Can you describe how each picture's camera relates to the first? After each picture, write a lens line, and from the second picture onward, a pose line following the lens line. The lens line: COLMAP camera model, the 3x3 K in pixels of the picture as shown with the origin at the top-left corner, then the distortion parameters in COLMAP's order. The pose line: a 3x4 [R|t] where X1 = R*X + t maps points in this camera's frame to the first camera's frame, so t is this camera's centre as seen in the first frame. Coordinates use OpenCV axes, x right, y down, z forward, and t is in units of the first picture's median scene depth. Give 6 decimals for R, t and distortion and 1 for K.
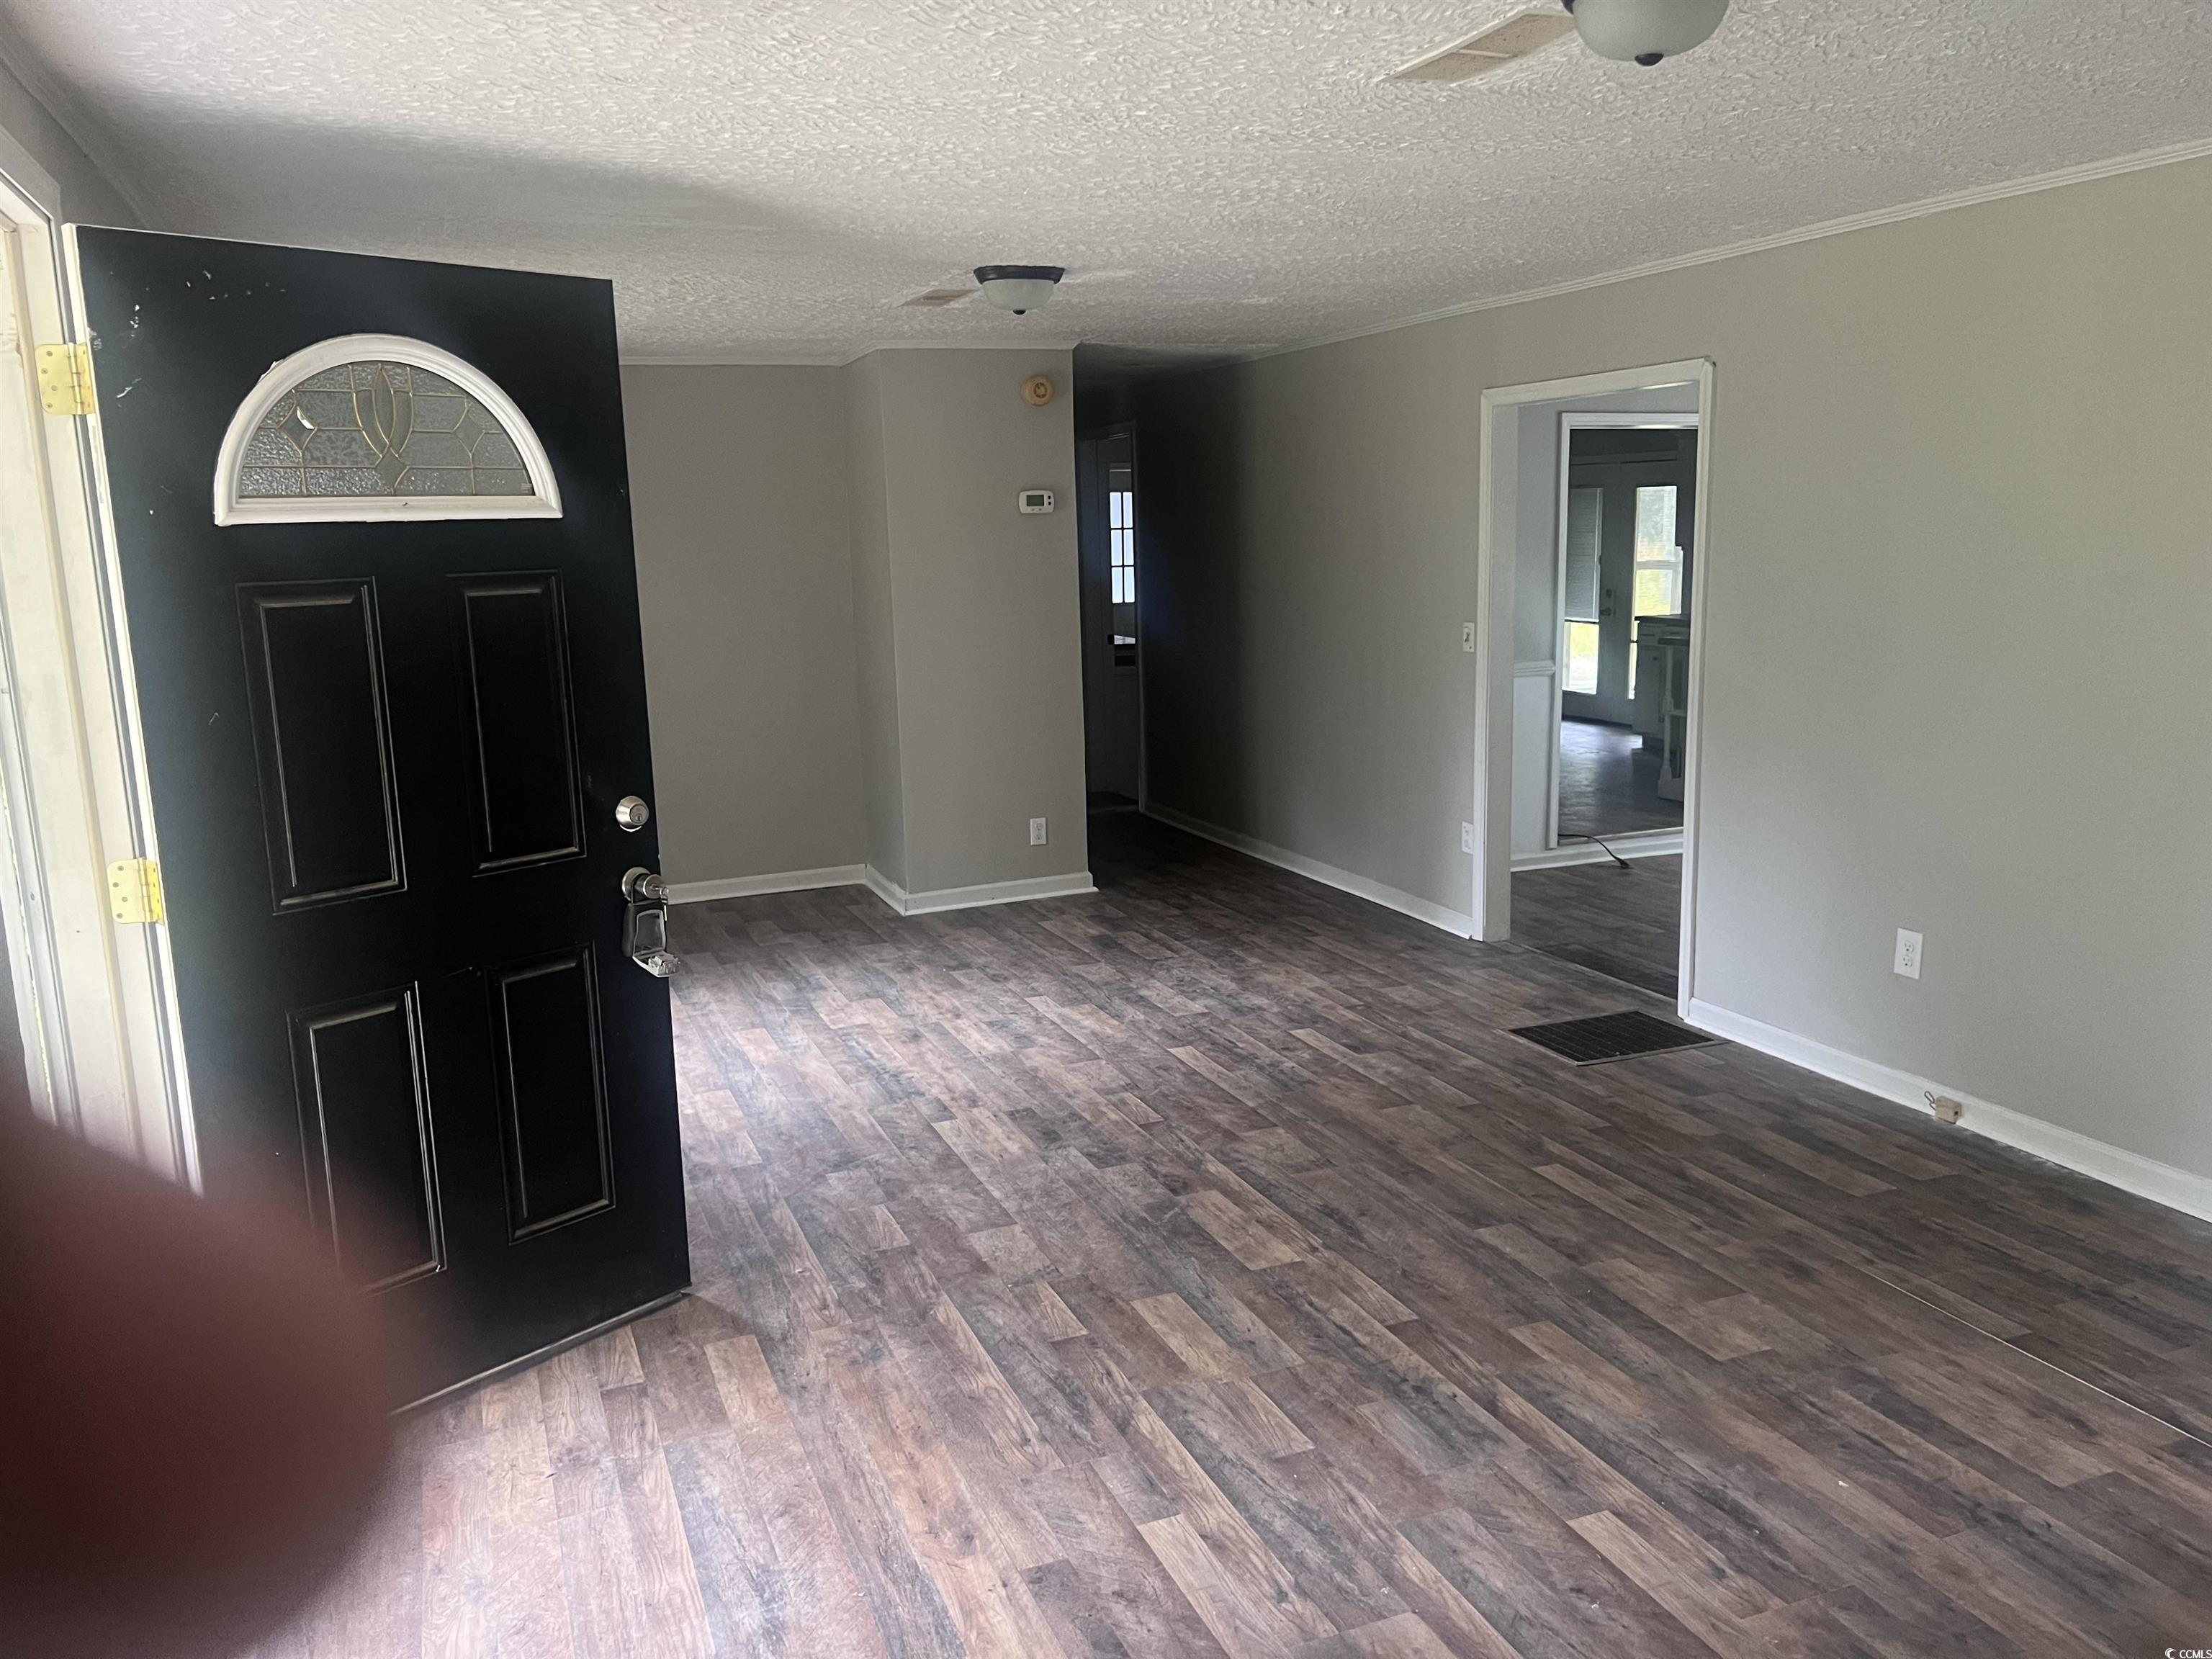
lens RADIAL K [[1674.0, 0, 1097.2], [0, 1674.0, 818.5], [0, 0, 1]] dist [0.061278, -0.046909]
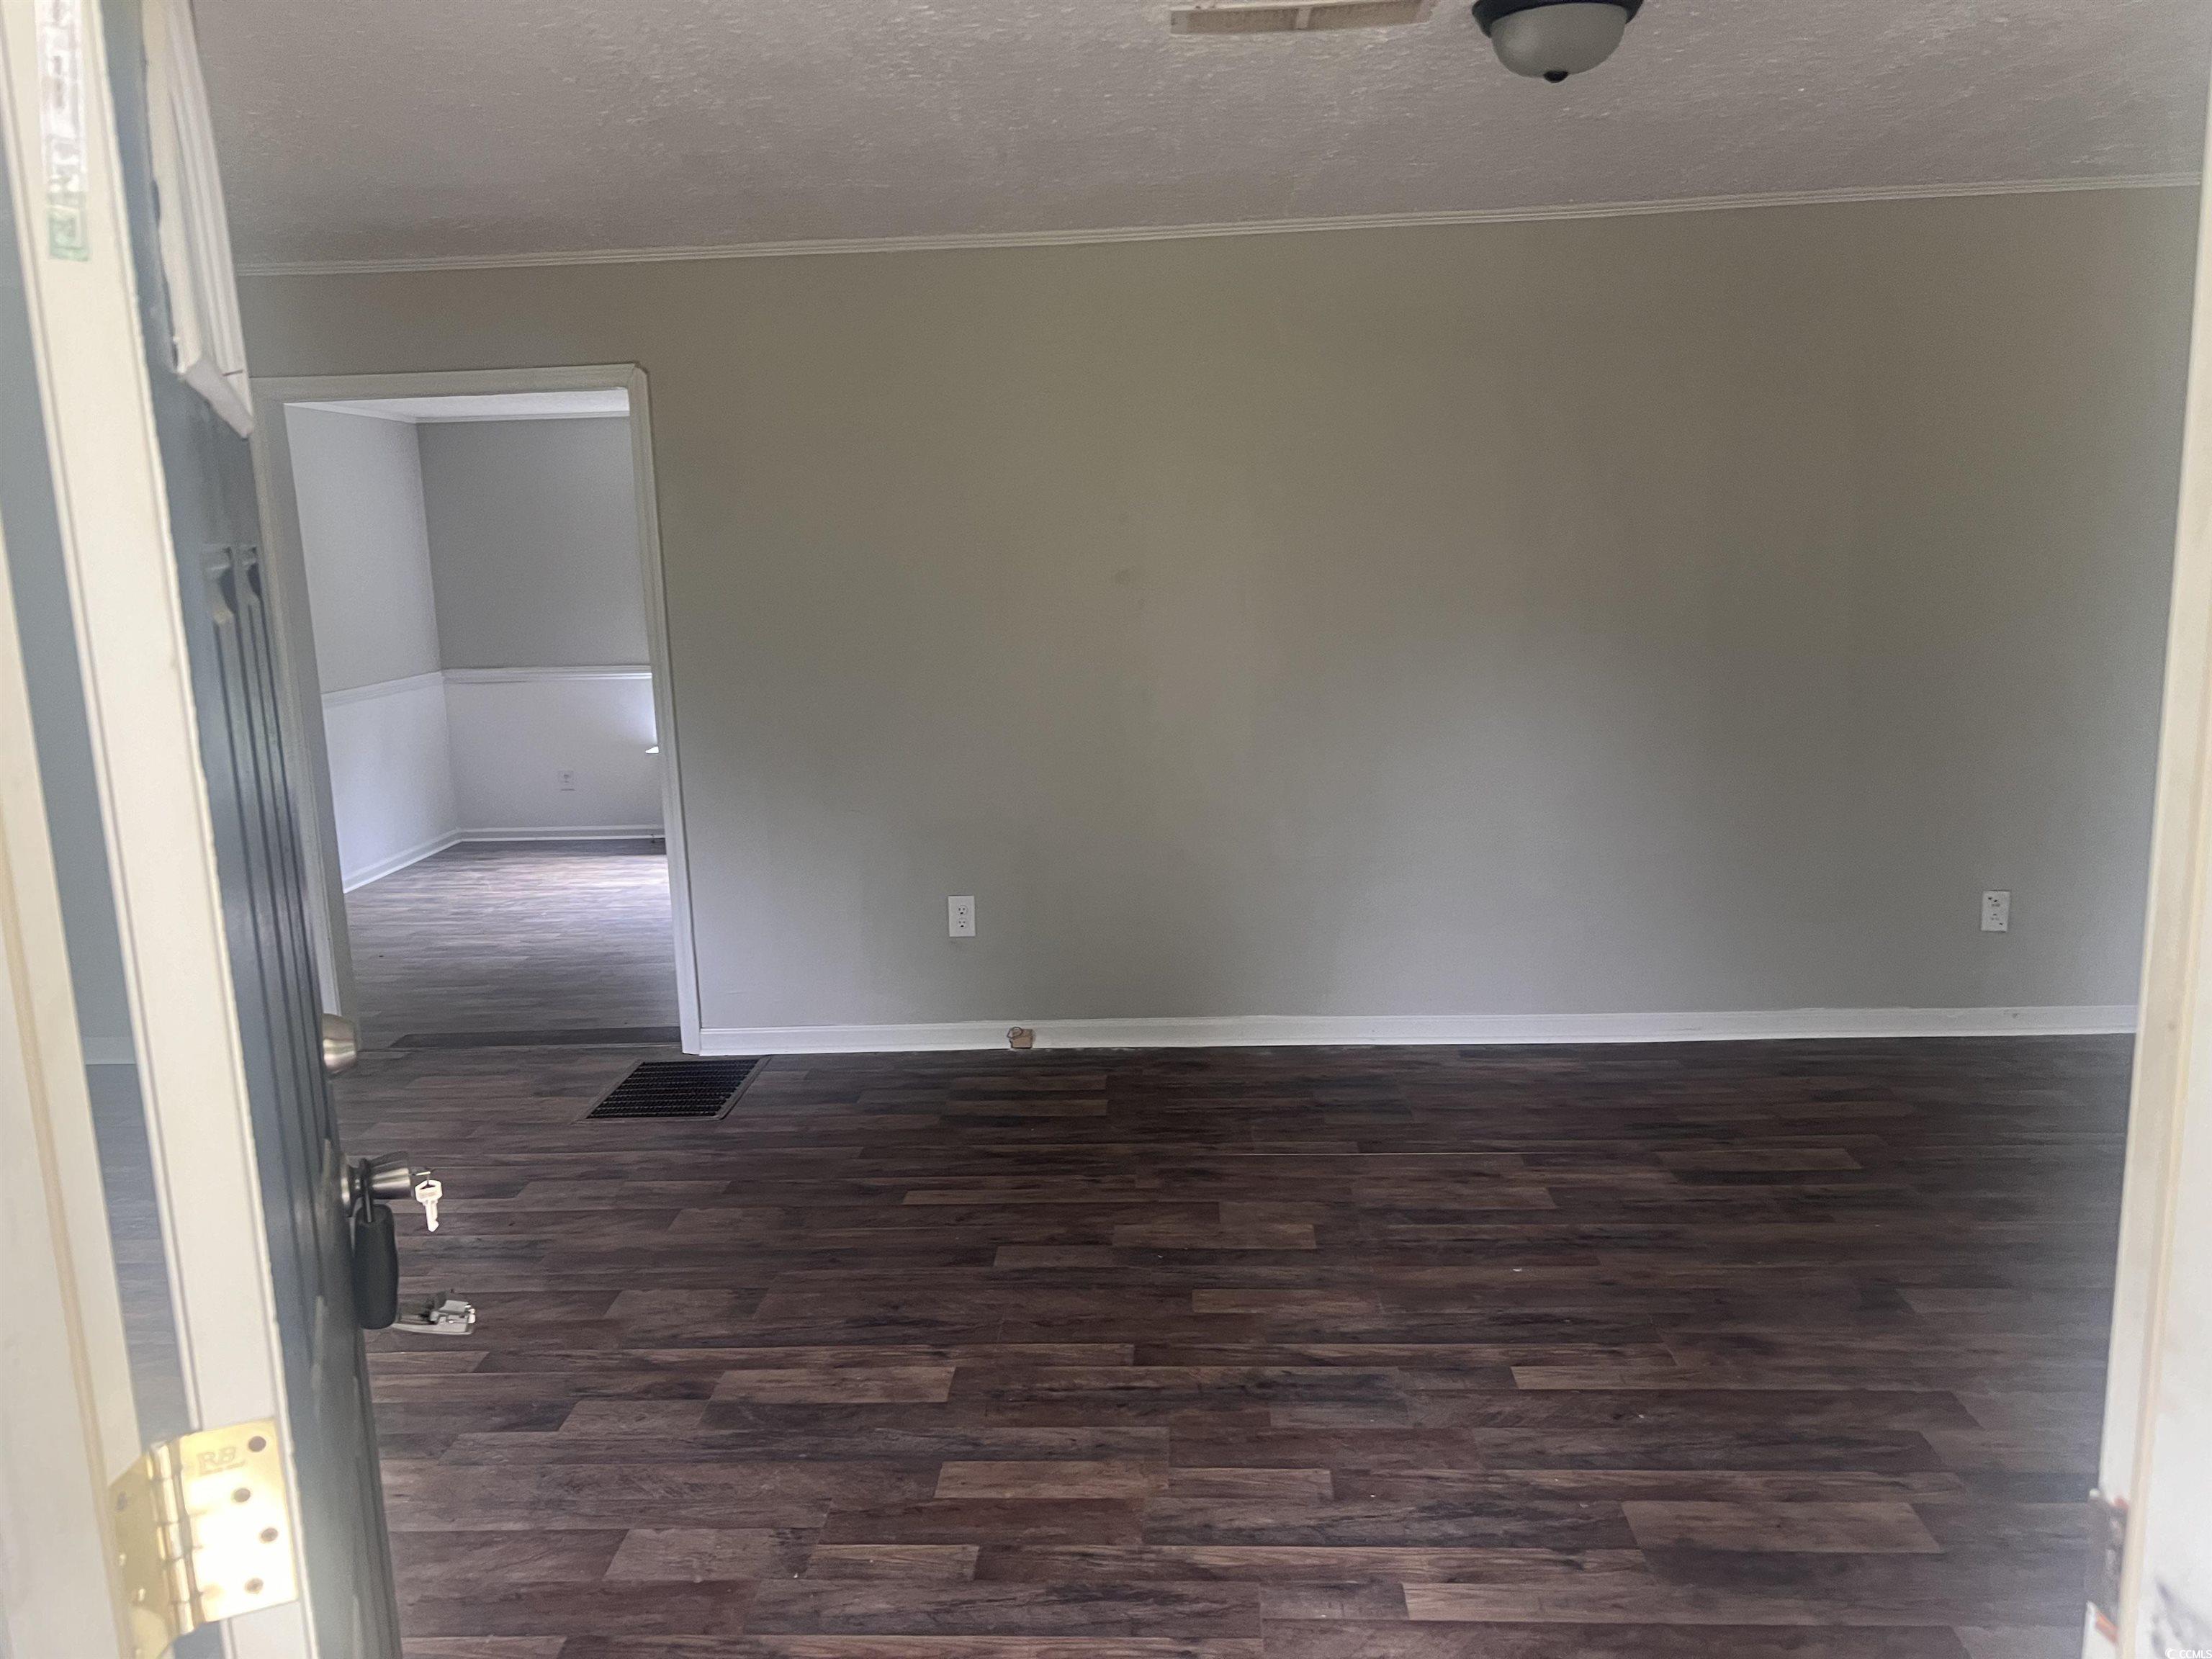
lens RADIAL K [[1674.0, 0, 1099.6], [0, 1674.0, 834.1], [0, 0, 1]] dist [0.061278, -0.046909]
pose [[0.428382, -0.157869, 0.889700, -0.585774], [0.182325, 0.979469, 0.086010, -0.066314], [-0.885012, 0.125369, 0.448371, 0.532361]]
